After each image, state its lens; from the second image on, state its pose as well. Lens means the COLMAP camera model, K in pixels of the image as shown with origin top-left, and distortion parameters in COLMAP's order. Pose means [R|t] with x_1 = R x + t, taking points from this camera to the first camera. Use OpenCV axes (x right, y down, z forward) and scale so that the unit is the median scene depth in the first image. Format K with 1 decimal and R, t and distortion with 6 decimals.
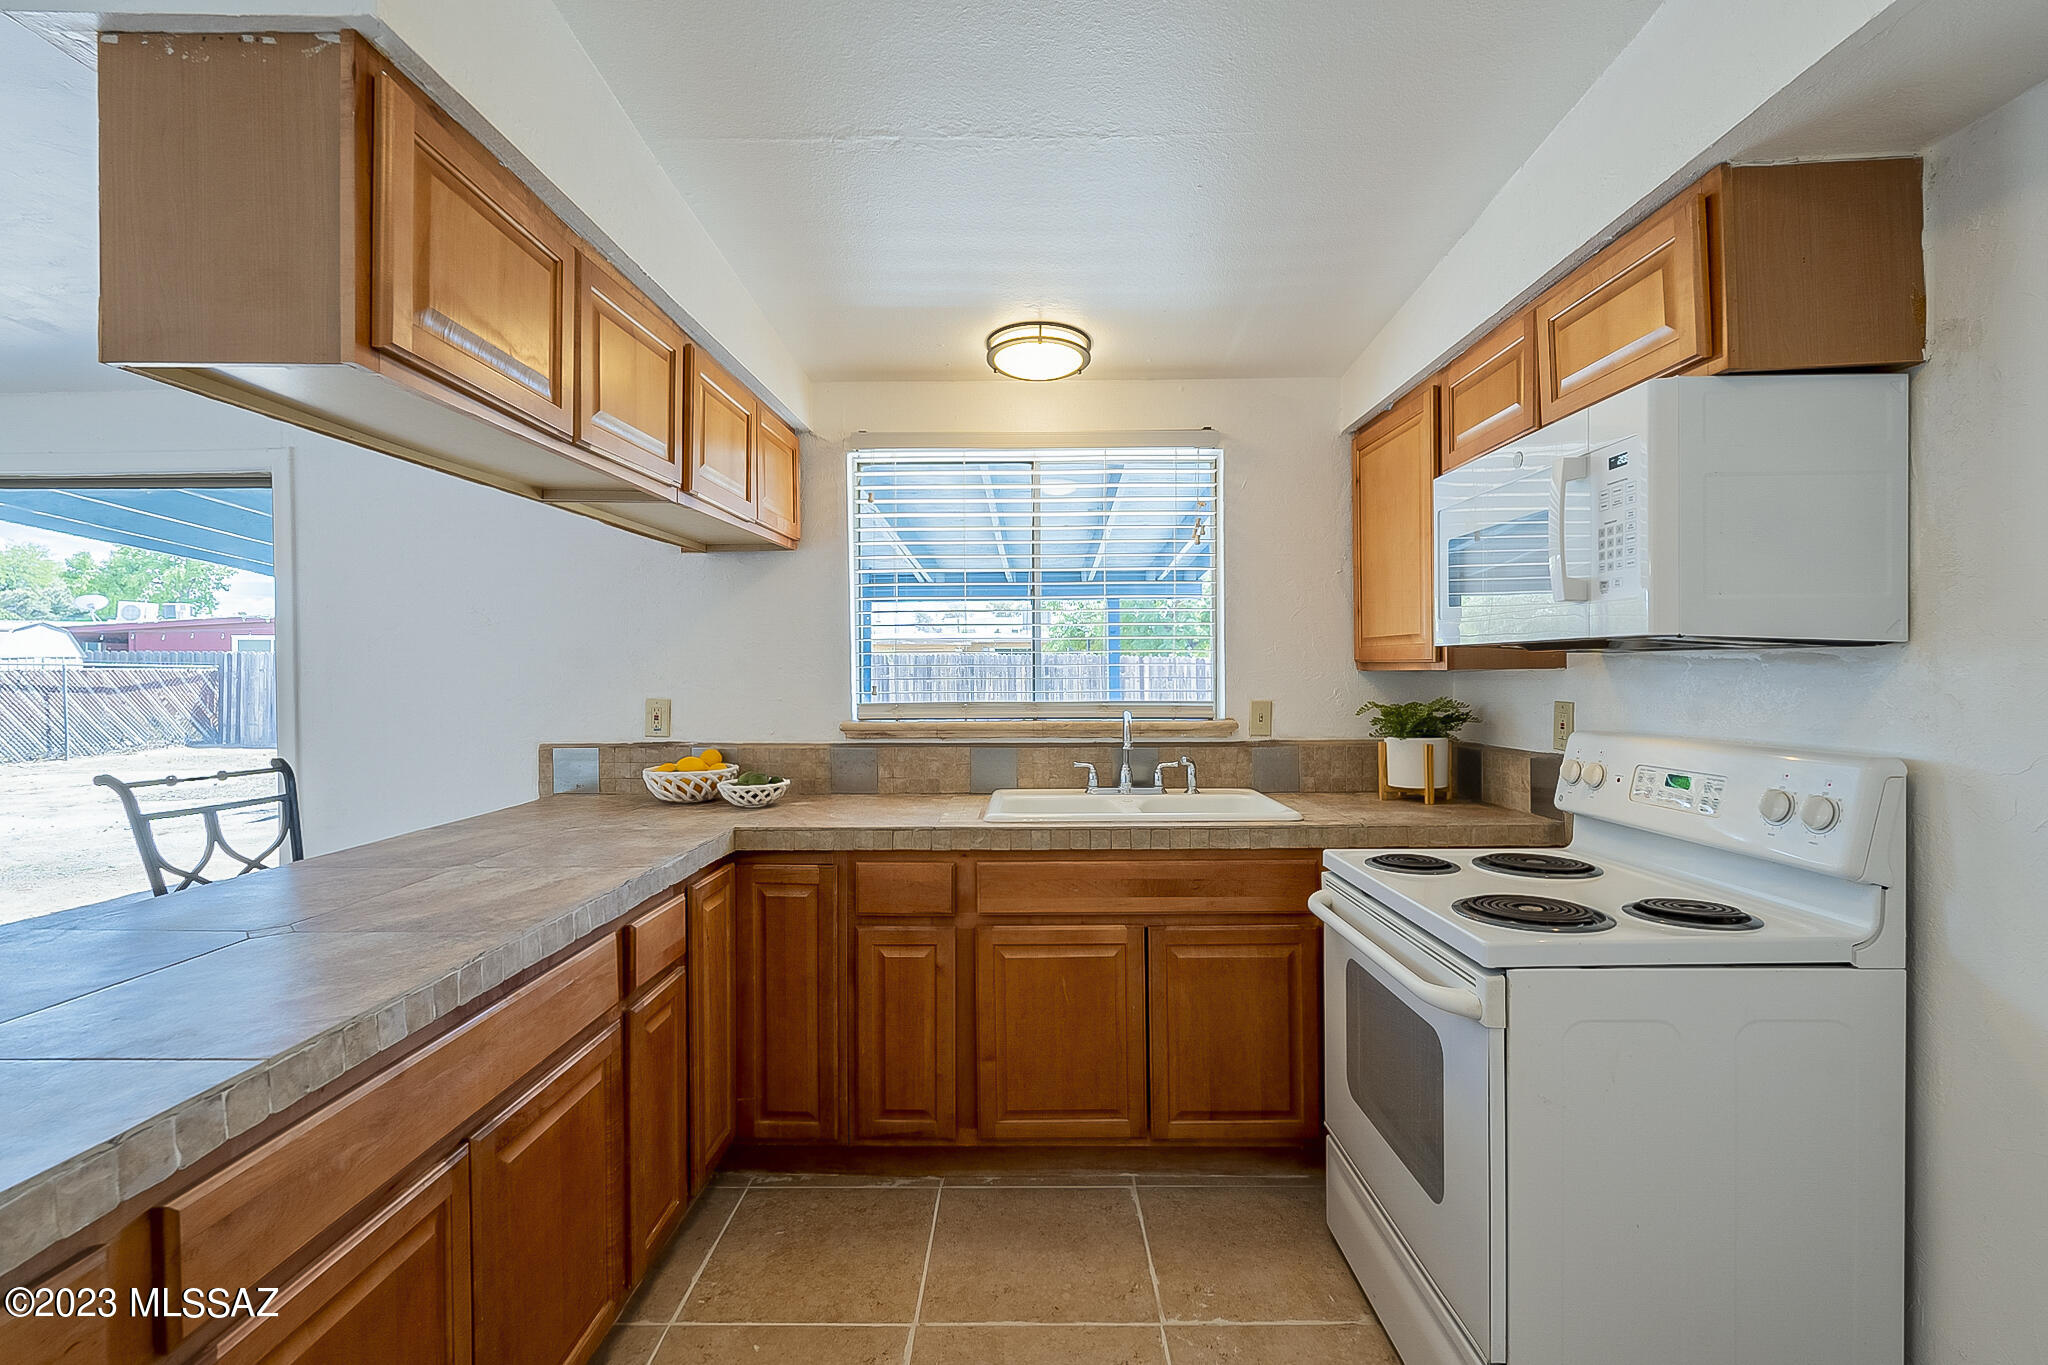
lens RADIAL K [[916.0, 0, 1014.0], [0, 916.0, 676.3], [0, 0, 1]] dist [-0.003458, 0.000799]
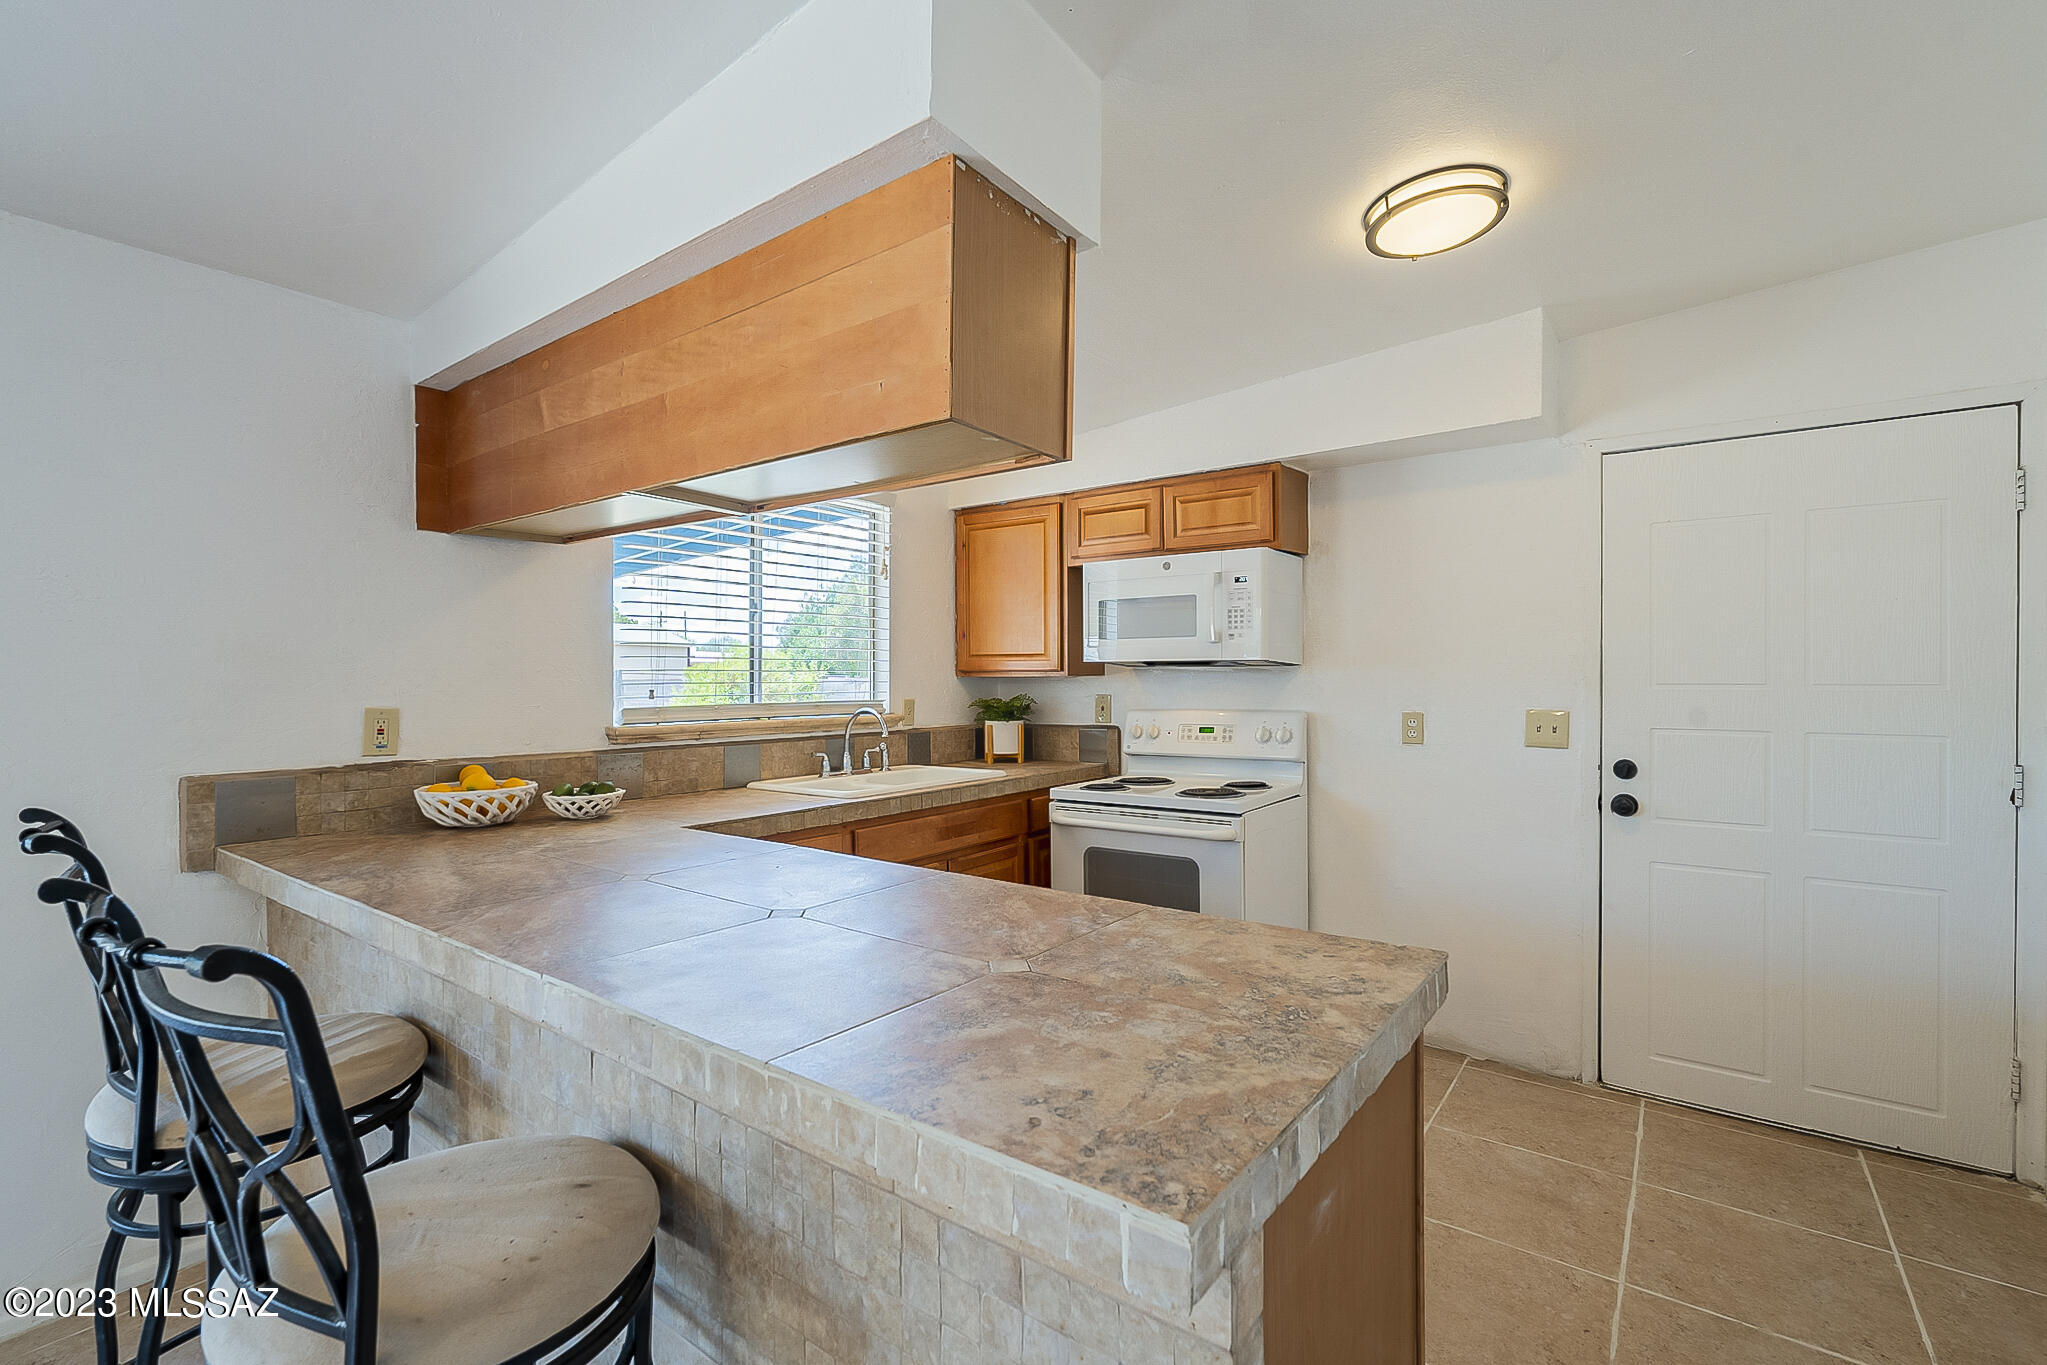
lens RADIAL K [[915.5, 0, 1032.7], [0, 915.5, 675.9], [0, 0, 1]] dist [-0.003458, 0.000799]
pose [[0.580864, 0.006163, 0.813977, -0.902116], [0.005196, 0.999923, -0.011279, 0.010433], [-0.813984, 0.010781, 0.580787, 0.088577]]
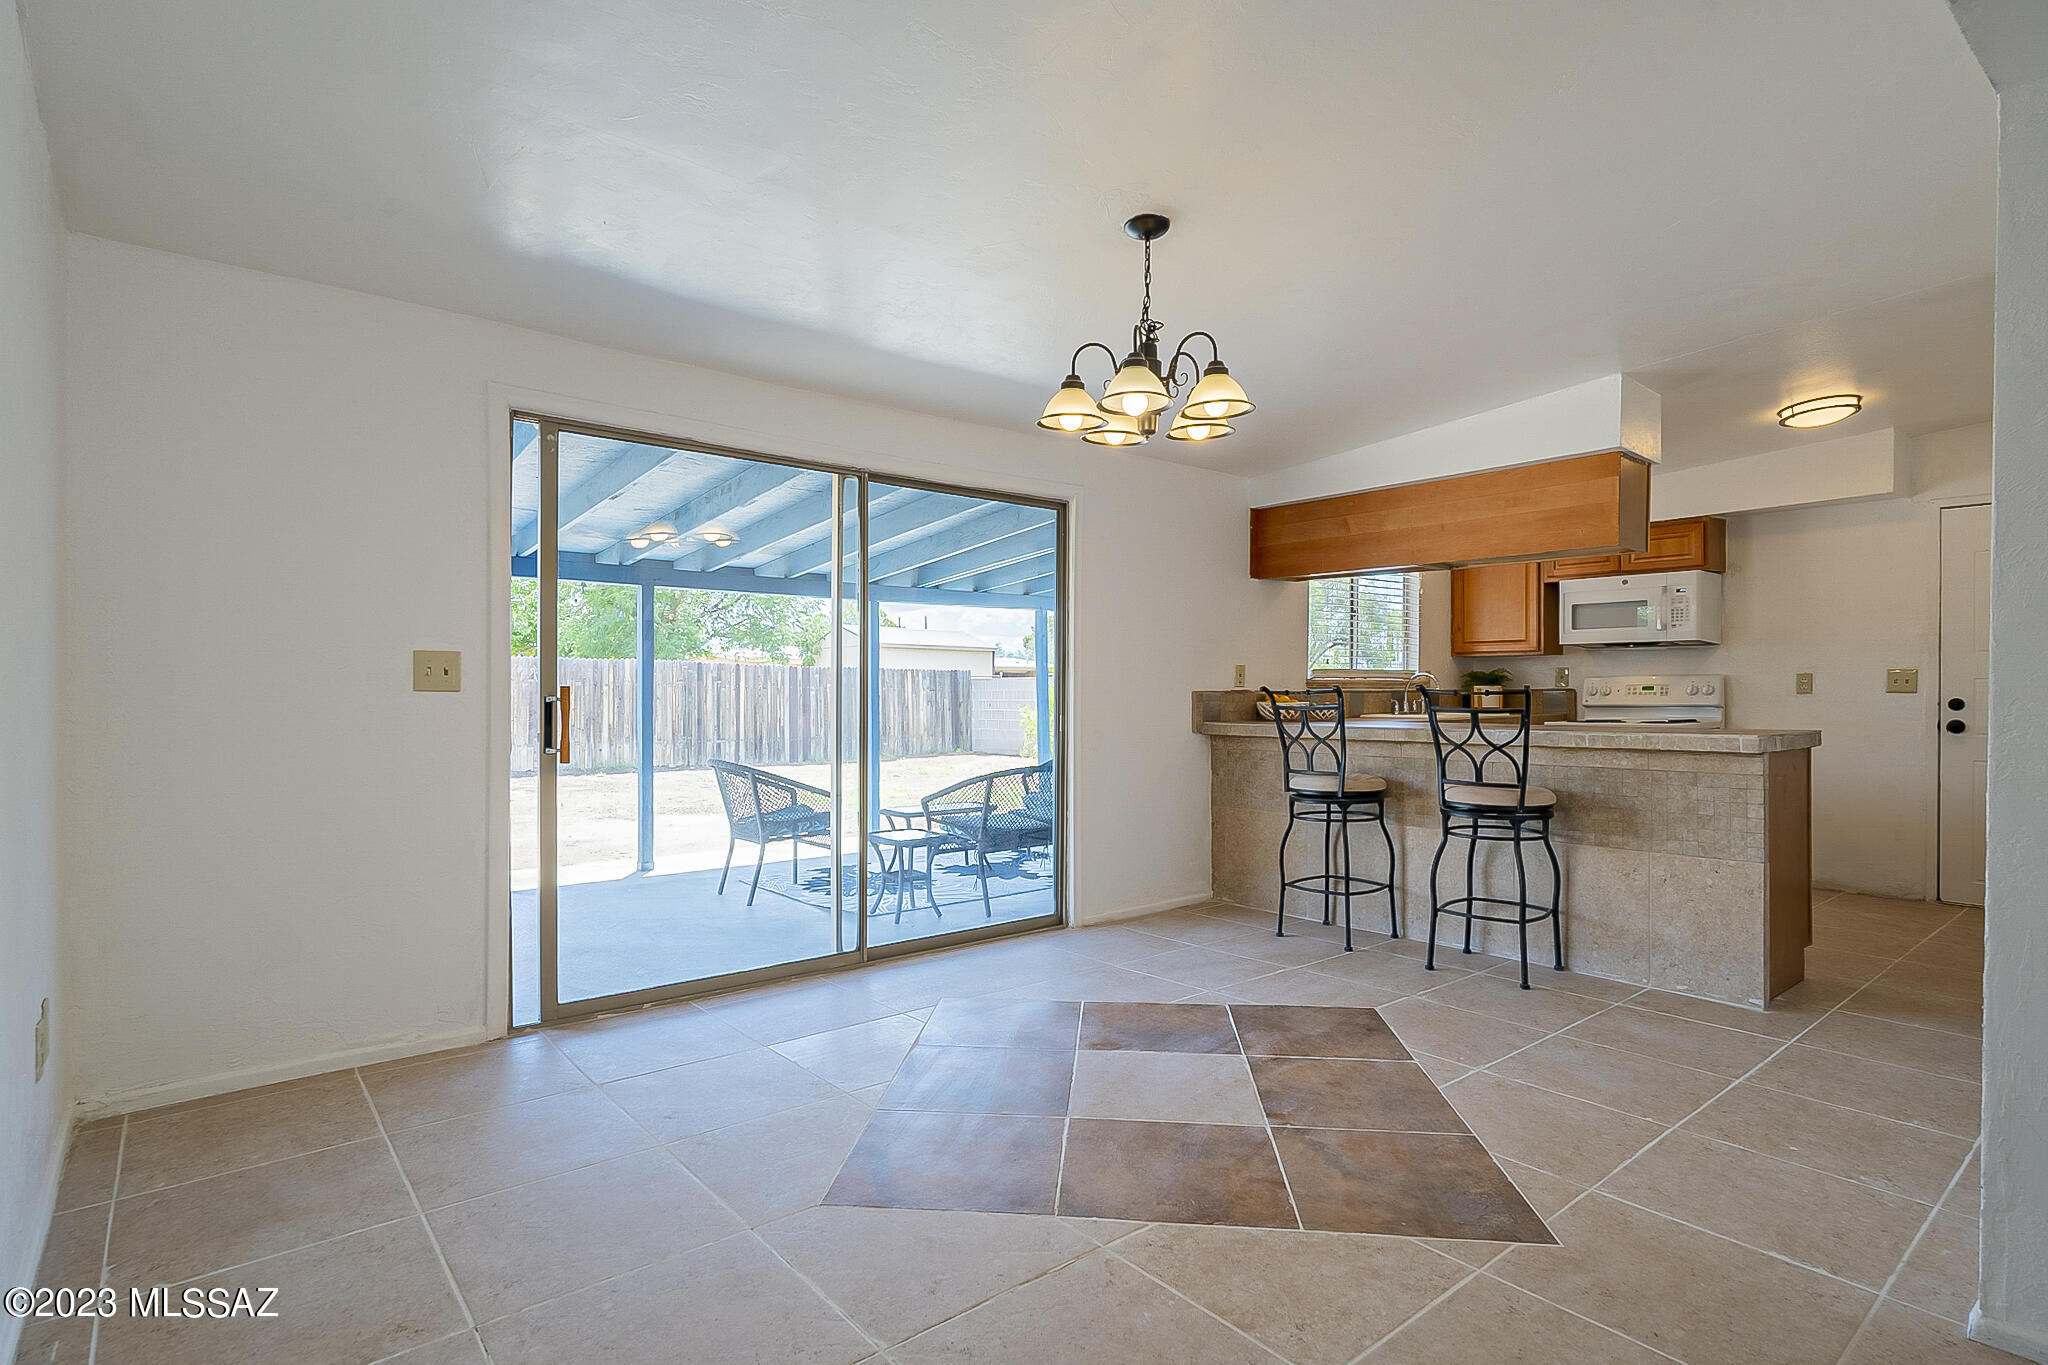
lens RADIAL K [[1050.0, 0, 1021.7], [0, 1050.0, 691.4], [0, 0, 1]] dist [0.001735, -0.000888]
pose [[0.758578, 0.003421, 0.651574, -2.481170], [0.002159, 0.999968, -0.007764, 0.112946], [-0.651579, 0.007297, 0.758546, -0.257539]]
